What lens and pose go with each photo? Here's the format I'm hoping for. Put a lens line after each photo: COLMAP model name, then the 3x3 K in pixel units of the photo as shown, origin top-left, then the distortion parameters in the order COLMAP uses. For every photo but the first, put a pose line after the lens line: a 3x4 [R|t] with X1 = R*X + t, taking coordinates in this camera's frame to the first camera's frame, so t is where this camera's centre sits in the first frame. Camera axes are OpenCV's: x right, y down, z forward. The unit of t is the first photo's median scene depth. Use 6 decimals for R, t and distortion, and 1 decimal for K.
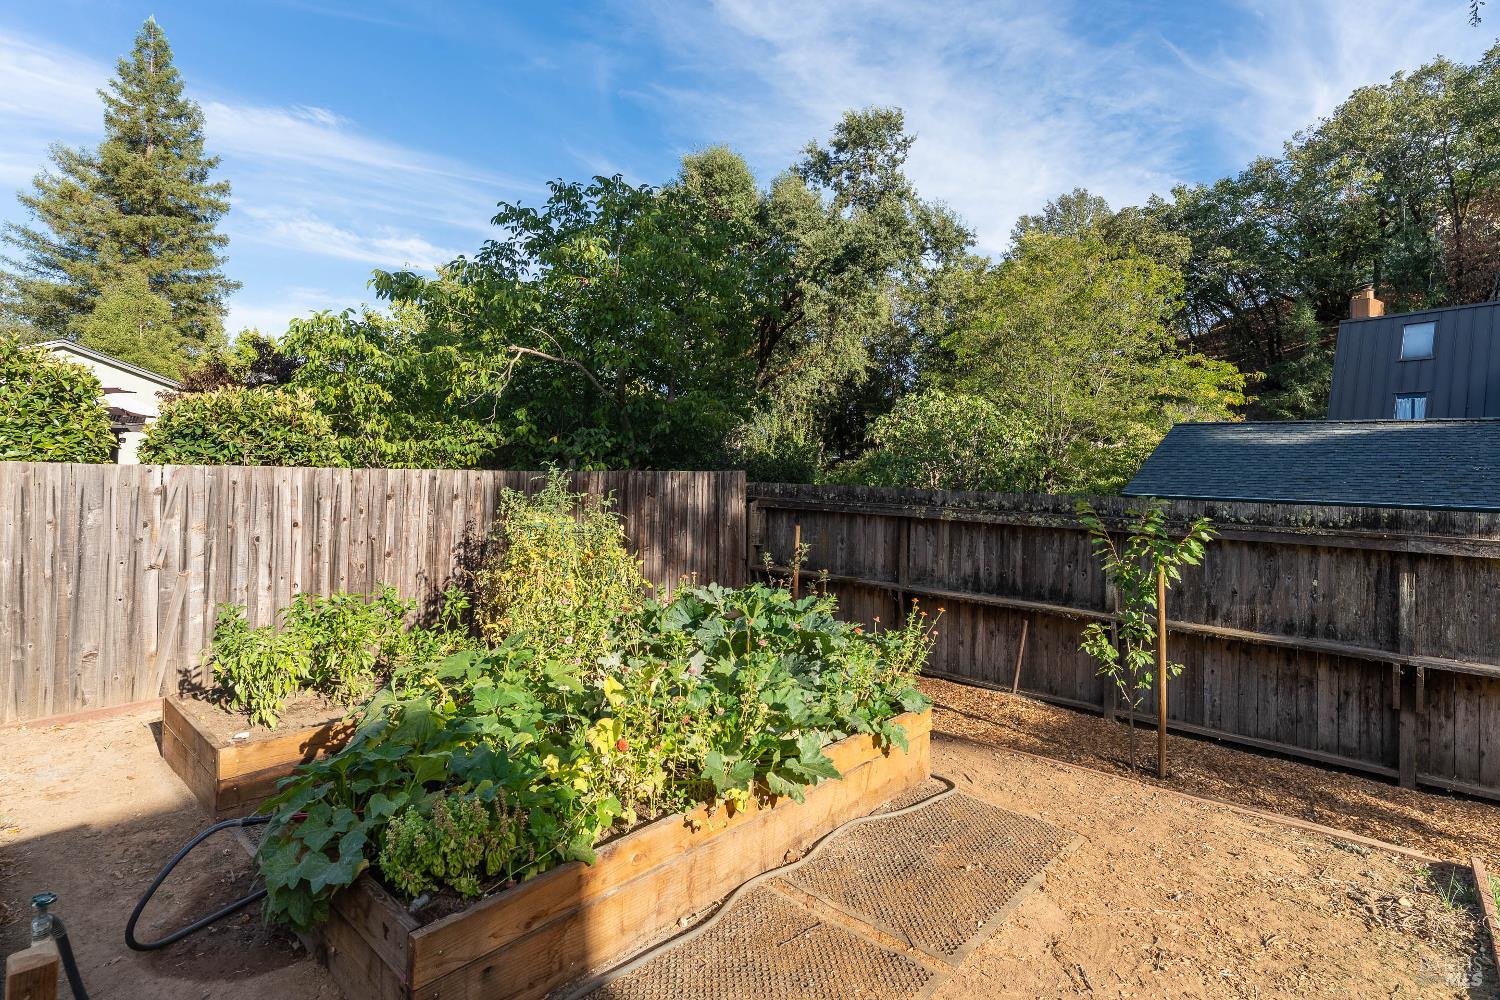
lens RADIAL K [[724.1, 0, 728.4], [0, 724.1, 462.5], [0, 0, 1]] dist [0.000072, -0.000098]
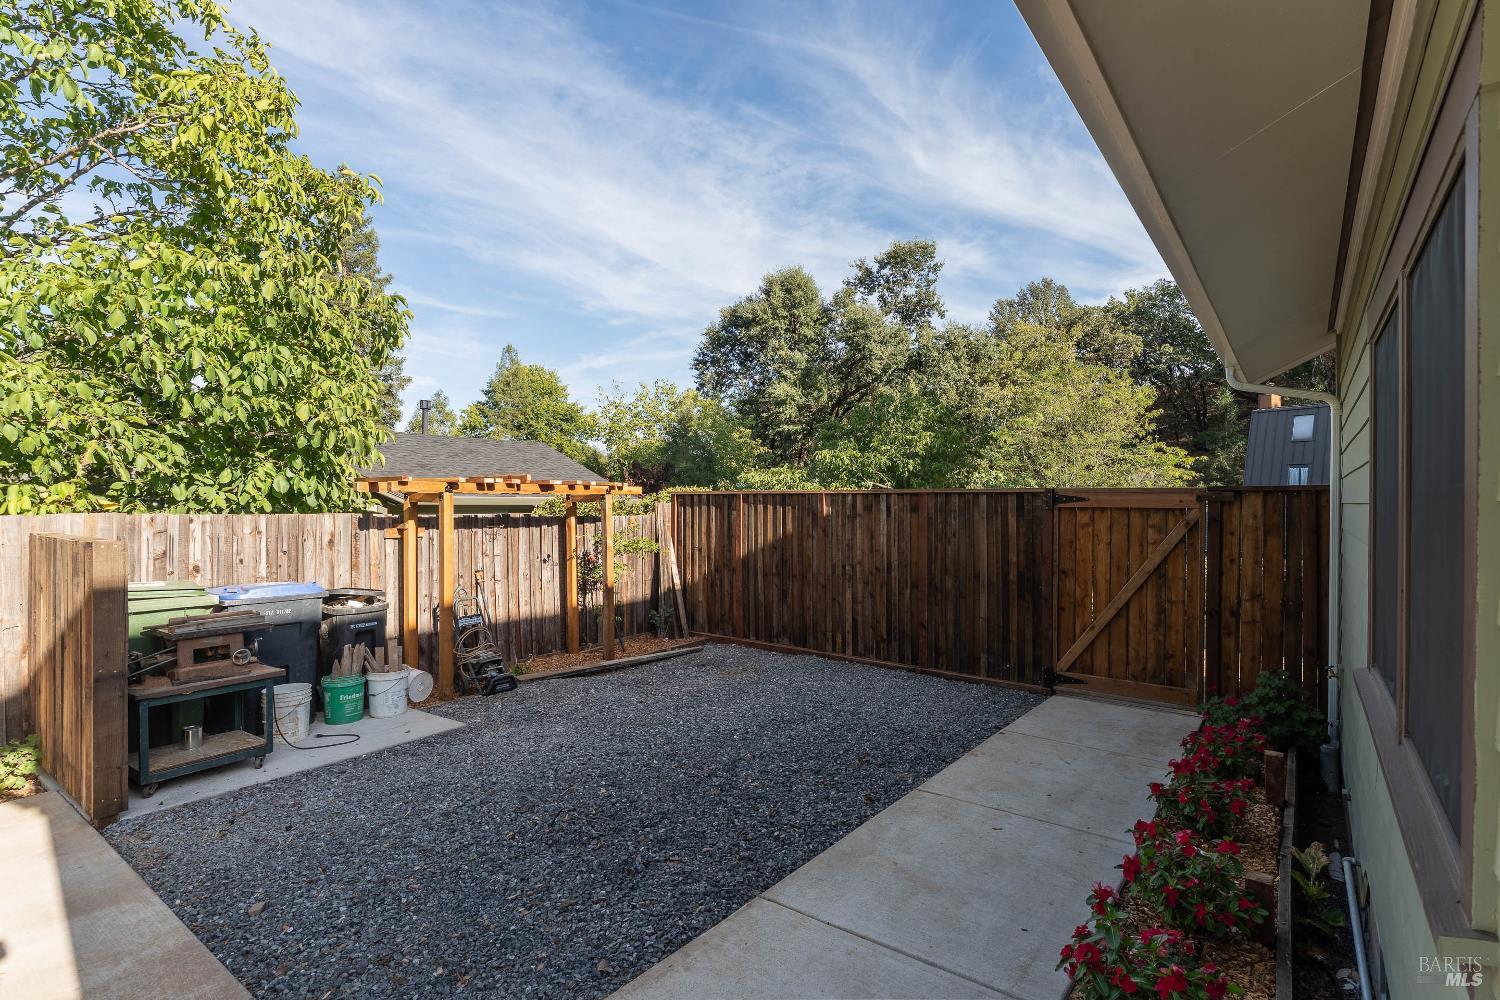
lens RADIAL K [[707.1, 0, 750.0], [0, 707.1, 500.0], [0, 0, 1]] dist [-0.000957, 0.000051]
pose [[0.995777, -0.013596, 0.090796, -0.226209], [0.013443, 0.999907, 0.002303, -0.035888], [-0.090819, -0.001073, 0.995867, -0.248859]]
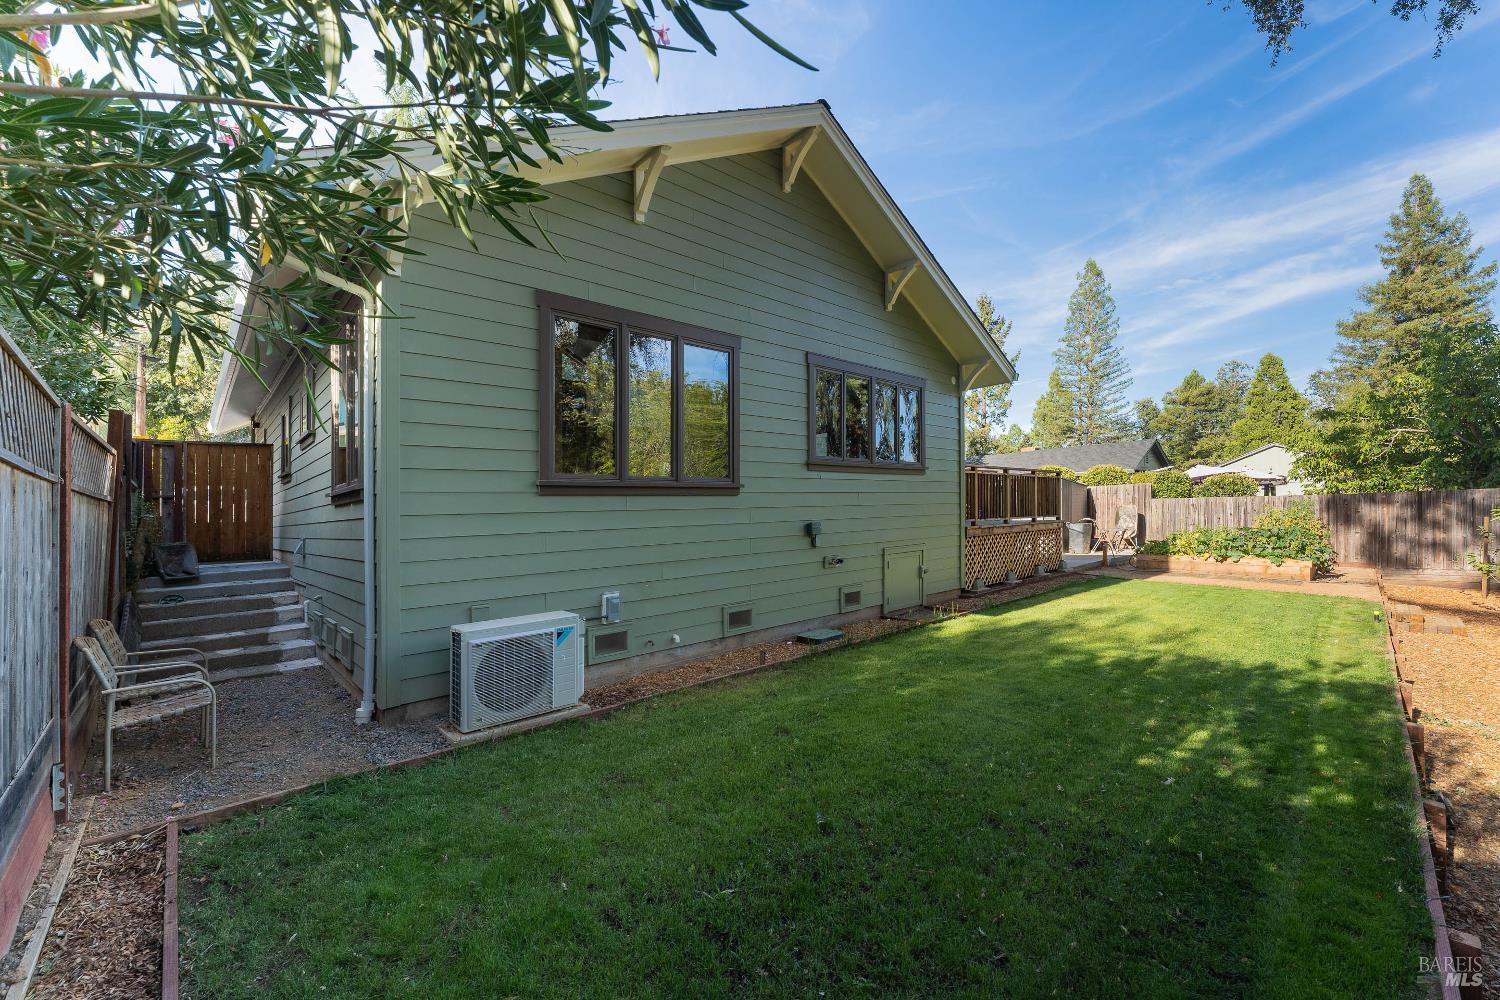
lens RADIAL K [[614.3, 0, 750.0], [0, 614.3, 500.0], [0, 0, 1]] dist [0.020924, 0.000020]
pose [[-0.065167, -0.037135, -0.997183, 0.435009], [0.029917, 0.998785, -0.039149, 0.011596], [0.997426, -0.032384, -0.063977, -0.189040]]
